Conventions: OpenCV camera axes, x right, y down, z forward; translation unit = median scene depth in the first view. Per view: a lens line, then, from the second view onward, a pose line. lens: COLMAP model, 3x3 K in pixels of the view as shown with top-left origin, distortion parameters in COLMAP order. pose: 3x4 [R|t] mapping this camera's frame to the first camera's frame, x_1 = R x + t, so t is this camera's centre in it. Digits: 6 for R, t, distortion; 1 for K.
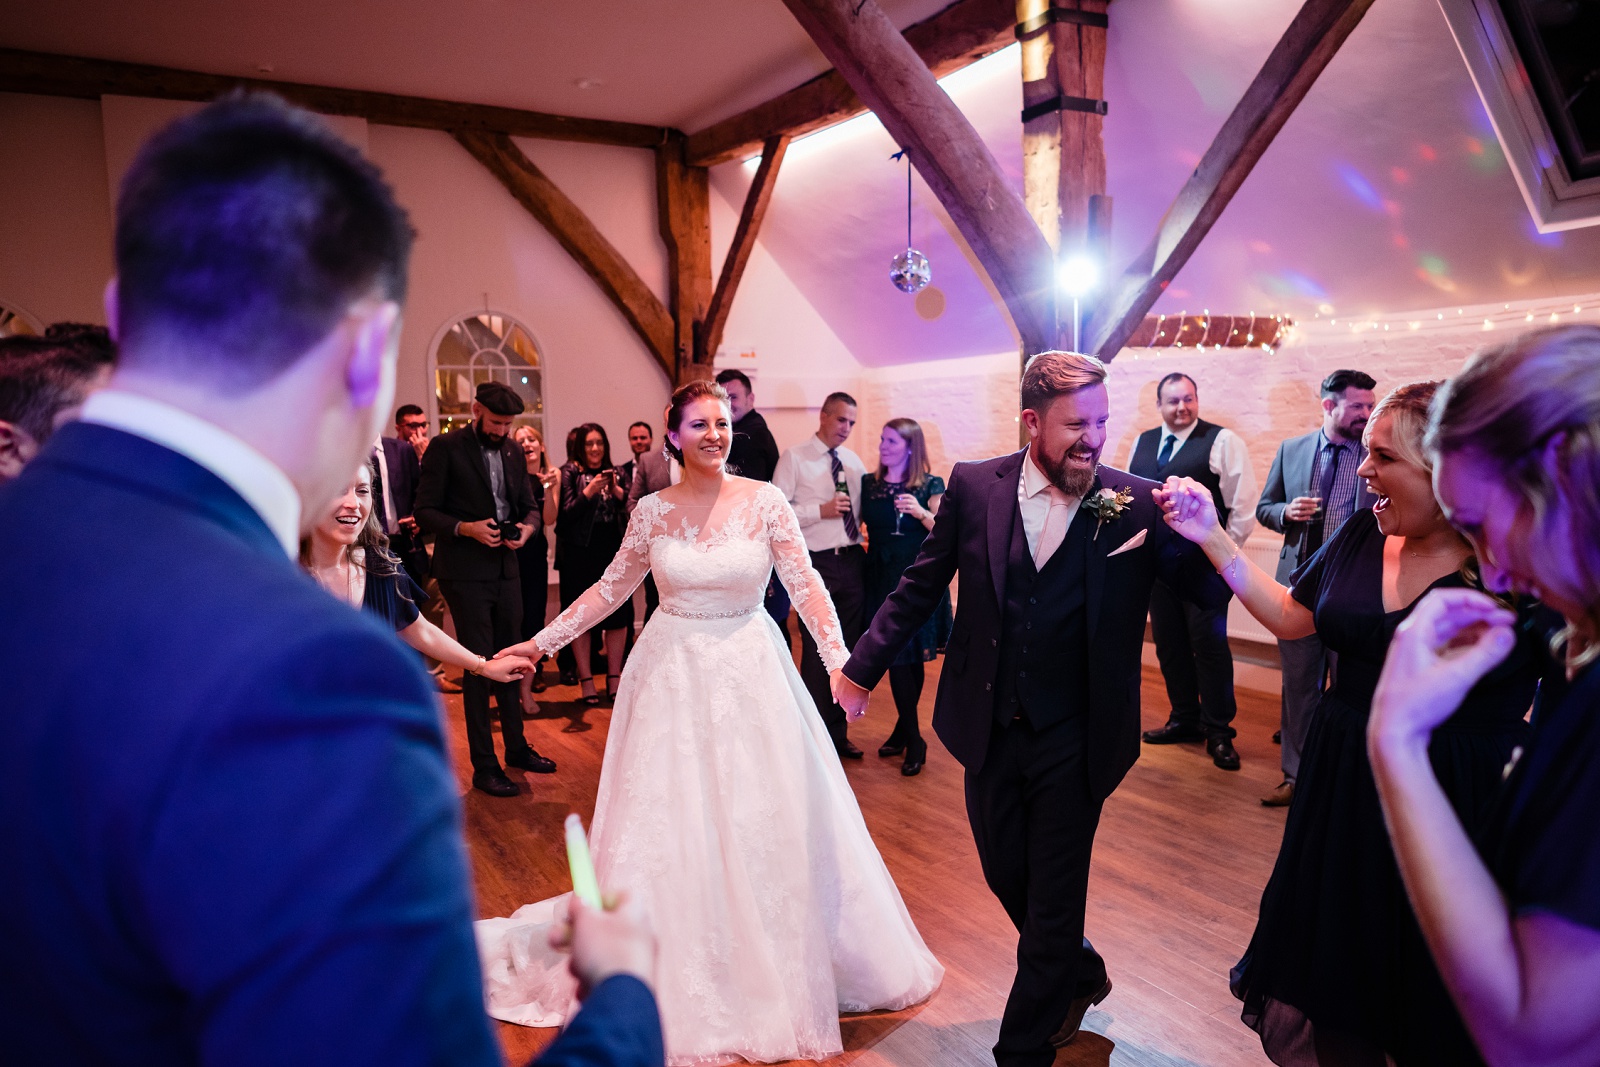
lens RADIAL K [[1077.6, 0, 800.0], [0, 1077.6, 533.5], [0, 0, 1]] dist [0.000235, -0.000394]
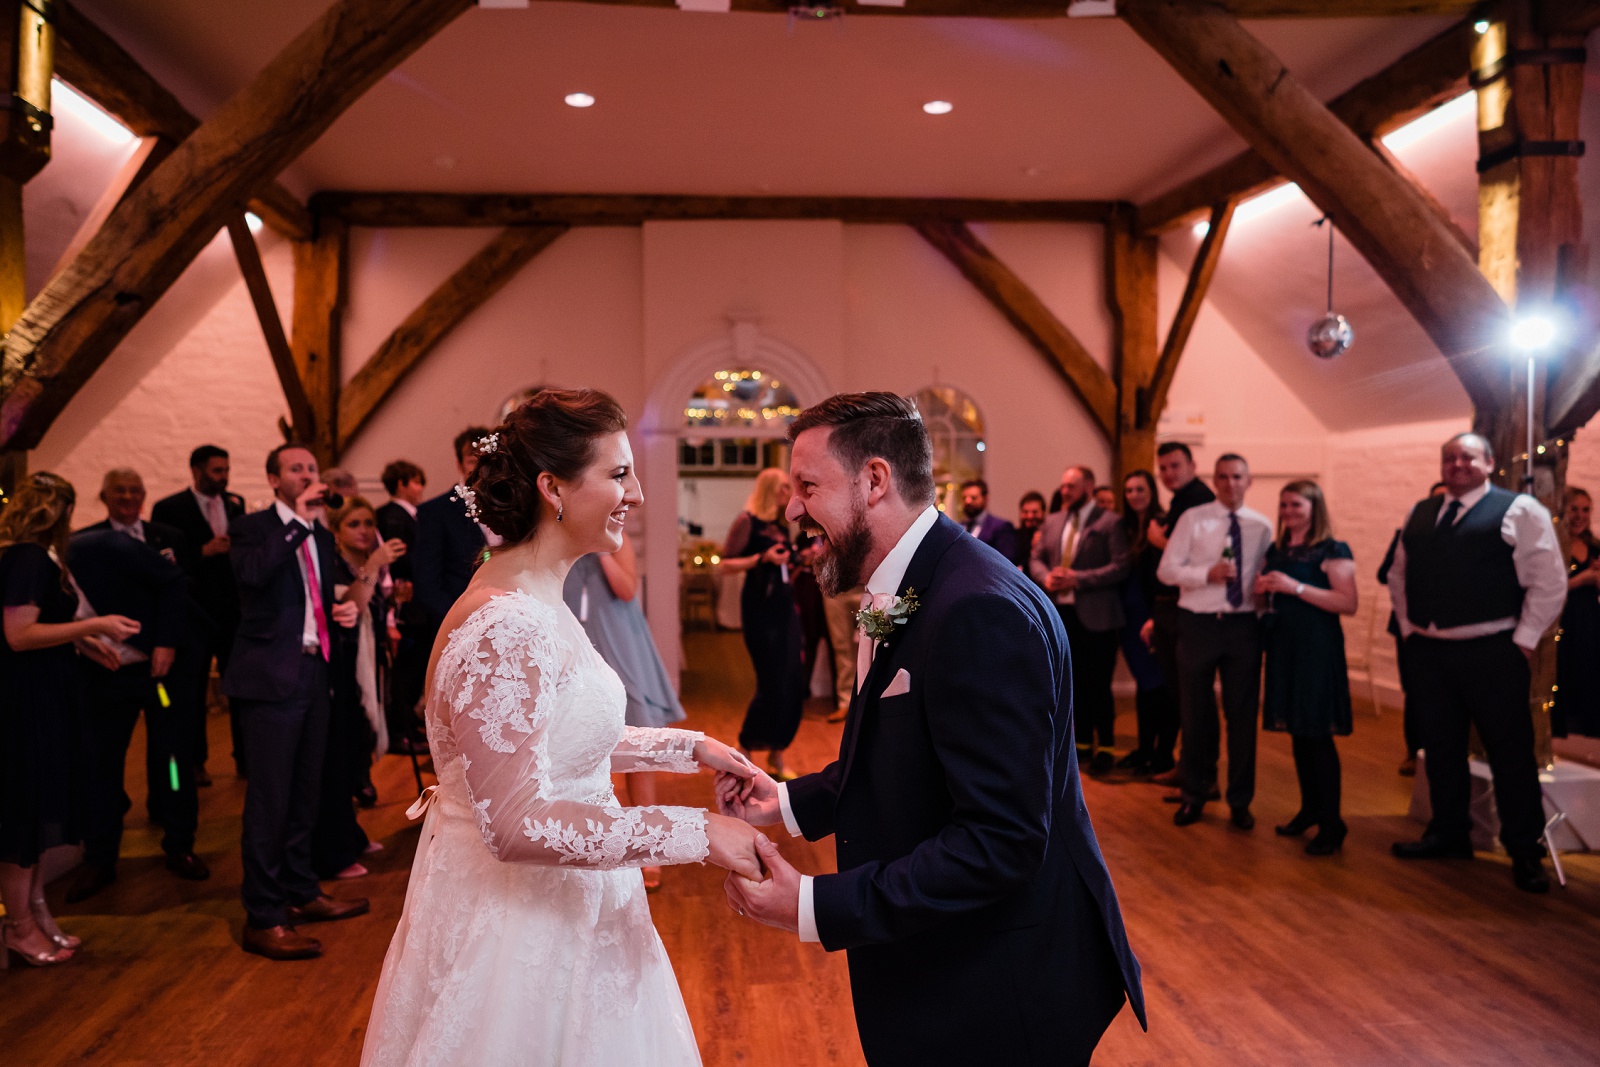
lens RADIAL K [[1106.0, 0, 805.2], [0, 1106.0, 536.7], [0, 0, 1]] dist [0.001486, 0.001143]
pose [[0.912233, 0.030269, -0.408552, 0.076977], [-0.054327, 0.997397, -0.047408, 0.011064], [0.406054, 0.065442, 0.911503, -0.093217]]
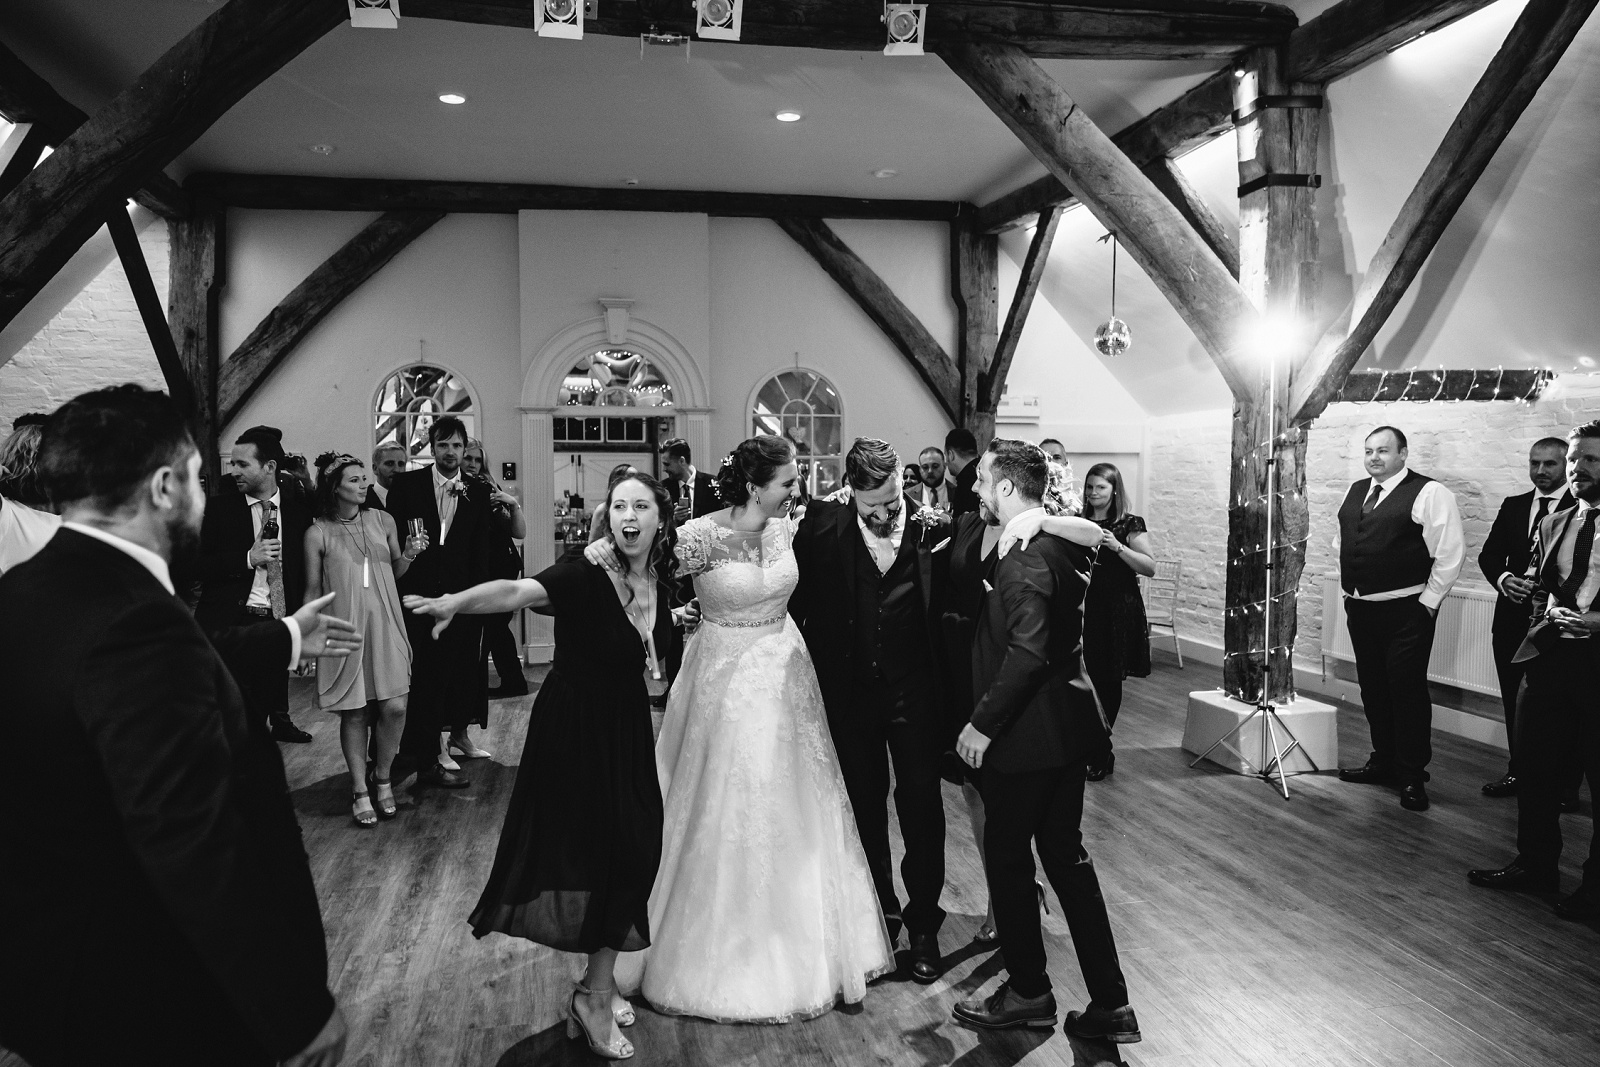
lens RADIAL K [[1077.6, 0, 800.0], [0, 1077.6, 533.5], [0, 0, 1]] dist [0.000235, -0.000394]
pose [[0.947705, 0.037602, -0.316924, 0.145147], [-0.049444, 0.998344, -0.029402, 0.012885], [0.315294, 0.043535, 0.947995, -0.163354]]
